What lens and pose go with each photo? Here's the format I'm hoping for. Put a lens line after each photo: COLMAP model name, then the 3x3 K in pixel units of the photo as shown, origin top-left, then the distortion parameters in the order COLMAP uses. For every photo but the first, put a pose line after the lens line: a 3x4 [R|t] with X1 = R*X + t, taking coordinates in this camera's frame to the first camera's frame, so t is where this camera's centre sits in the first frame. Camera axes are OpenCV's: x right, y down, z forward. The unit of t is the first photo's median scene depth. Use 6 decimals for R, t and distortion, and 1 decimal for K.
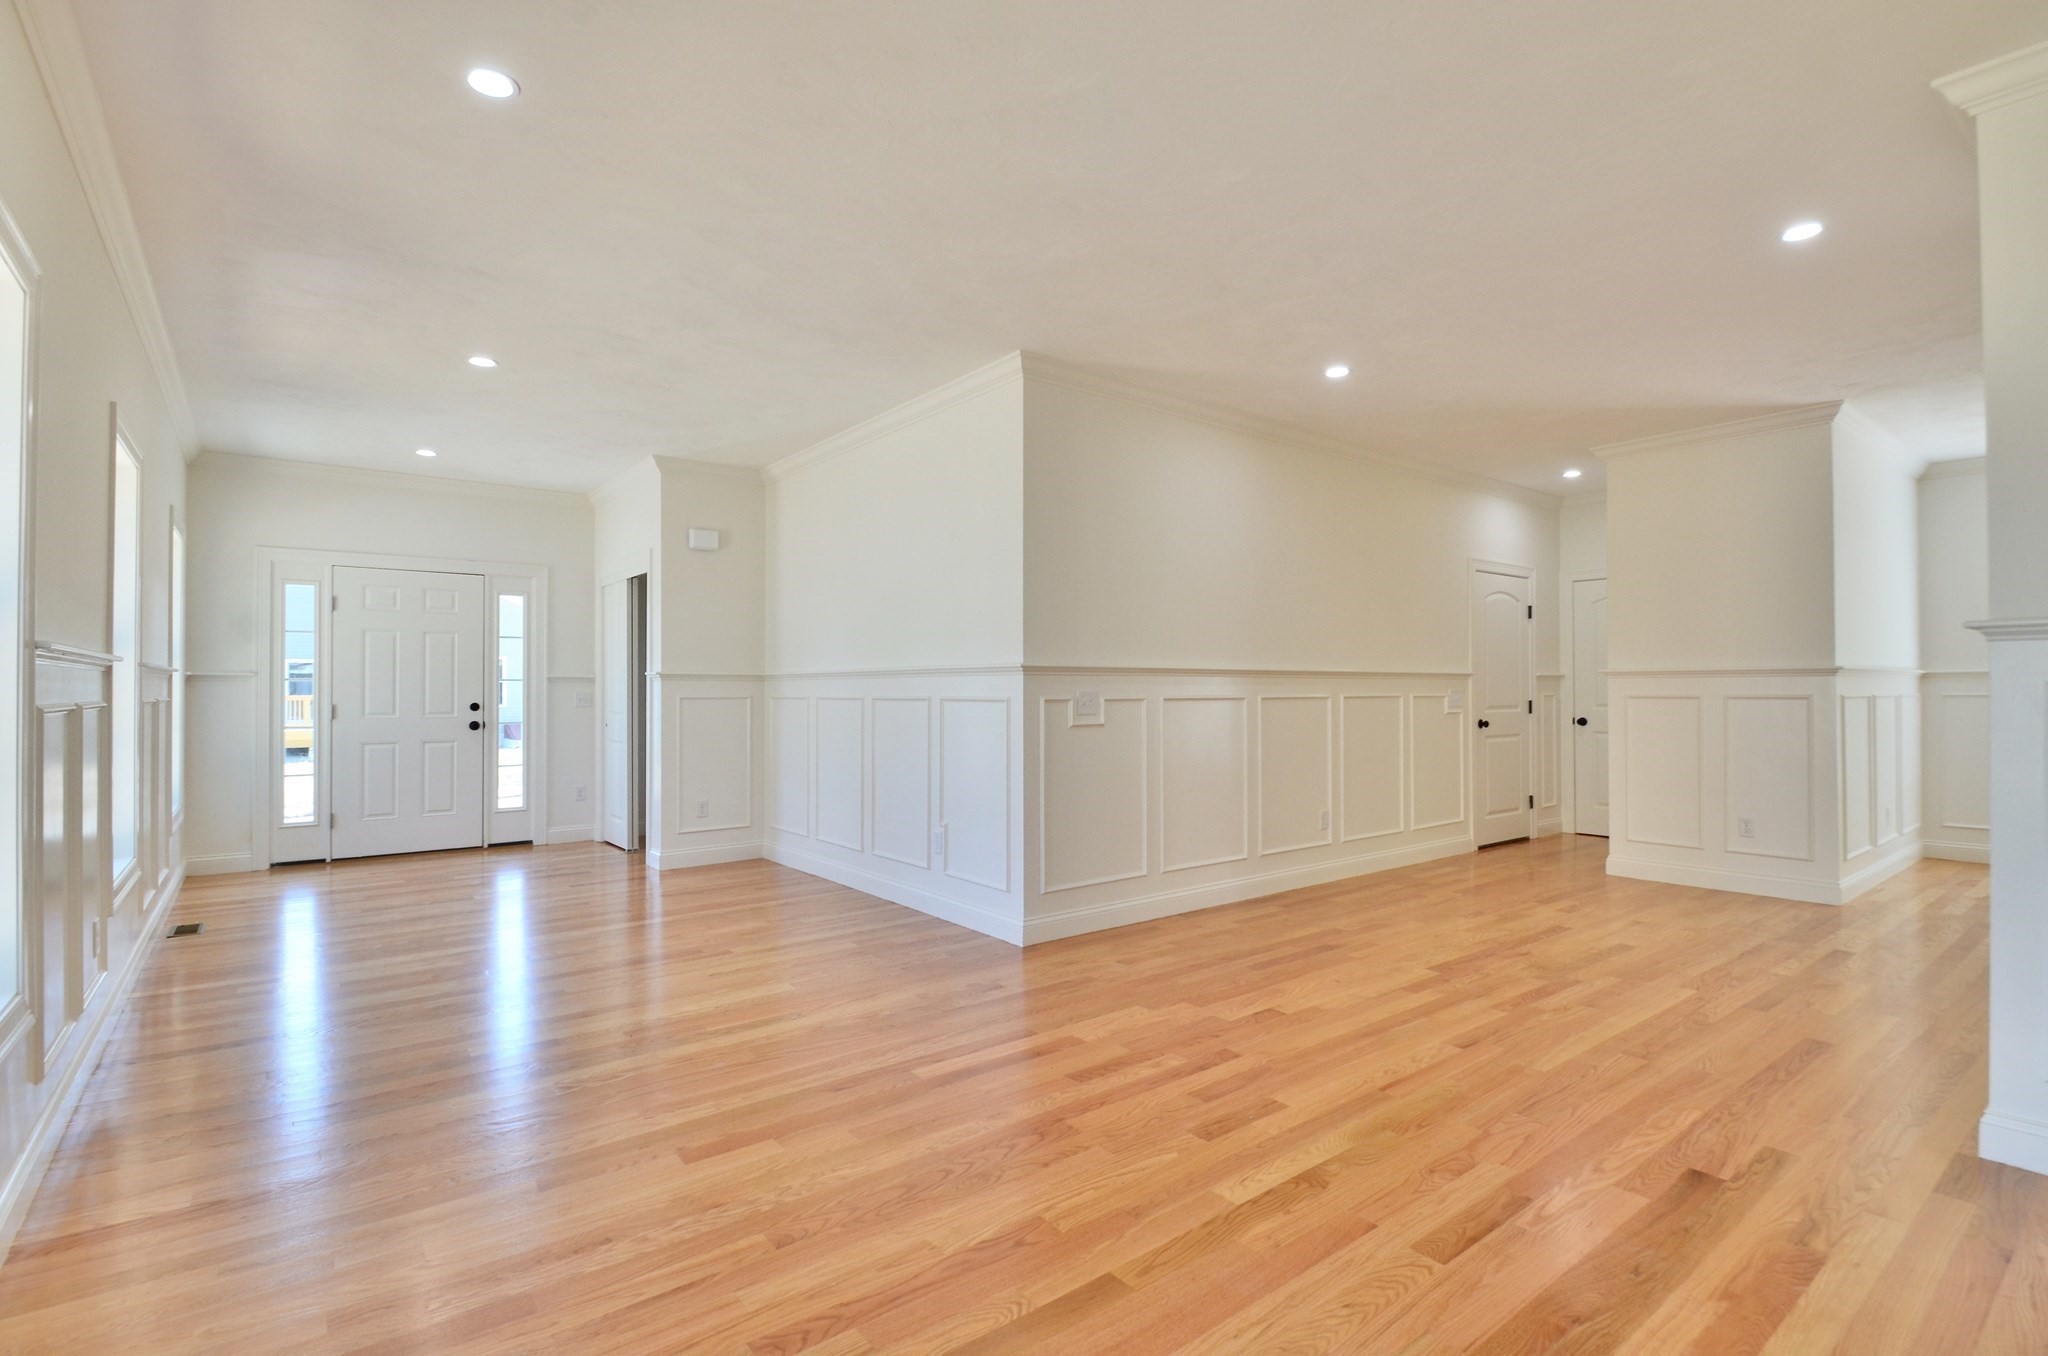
lens RADIAL K [[939.2, 0, 1033.7], [0, 939.2, 683.6], [0, 0, 1]] dist [-0.005244, -0.000646]
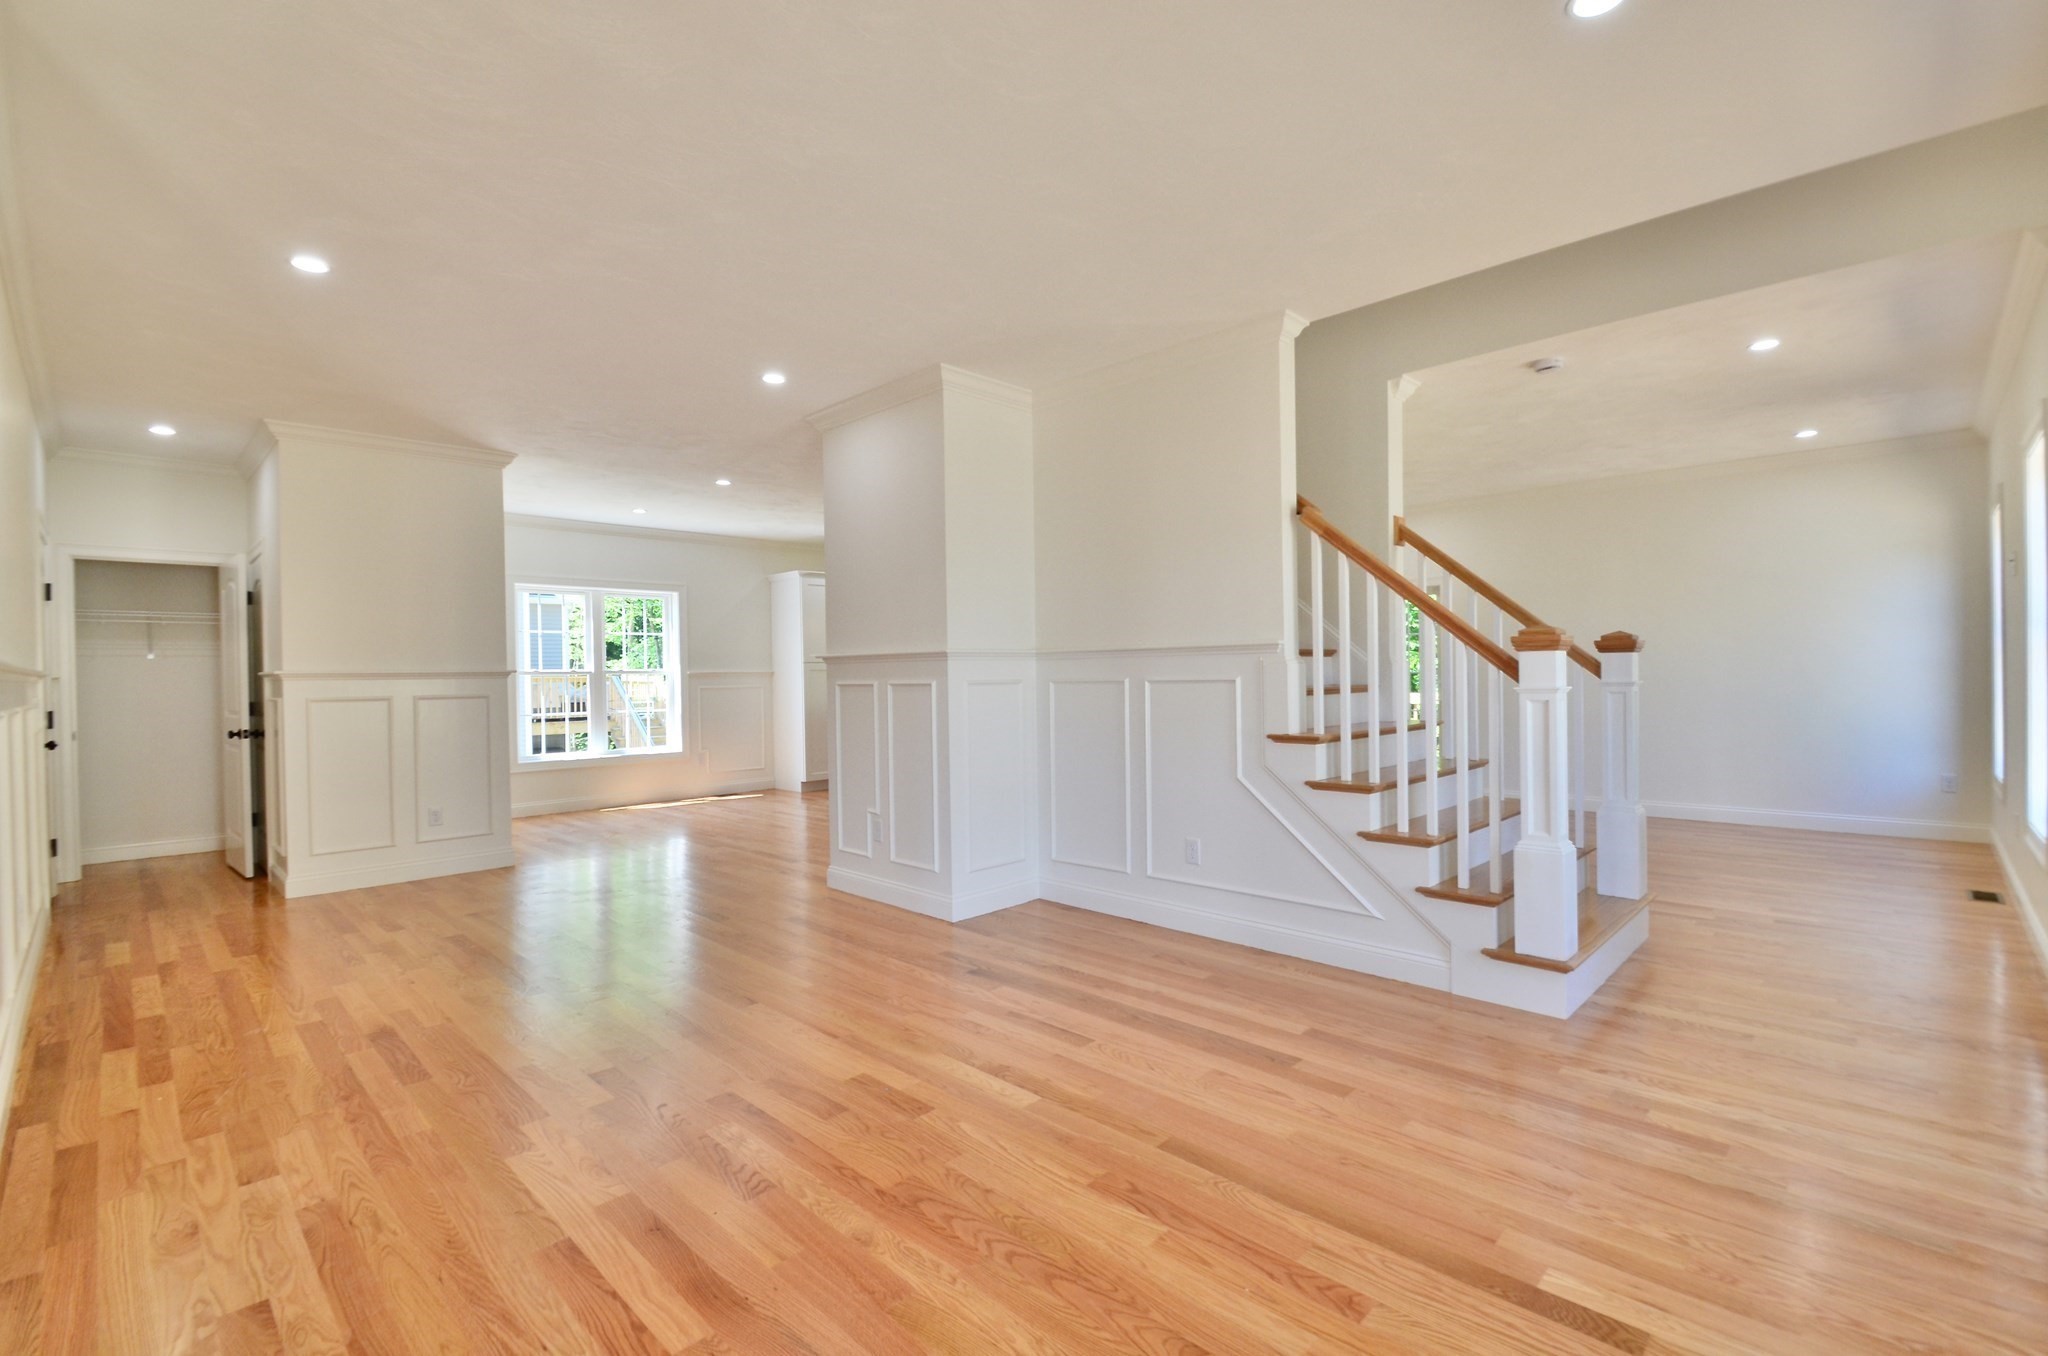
lens RADIAL K [[893.6, 0, 1039.6], [0, 893.6, 711.2], [0, 0, 1]] dist [-0.004377, -0.000566]
pose [[-0.130711, -0.034505, 0.990820, -0.790197], [0.007583, 0.999330, 0.035802, -0.003758], [-0.991391, 0.012193, -0.130362, 0.960306]]
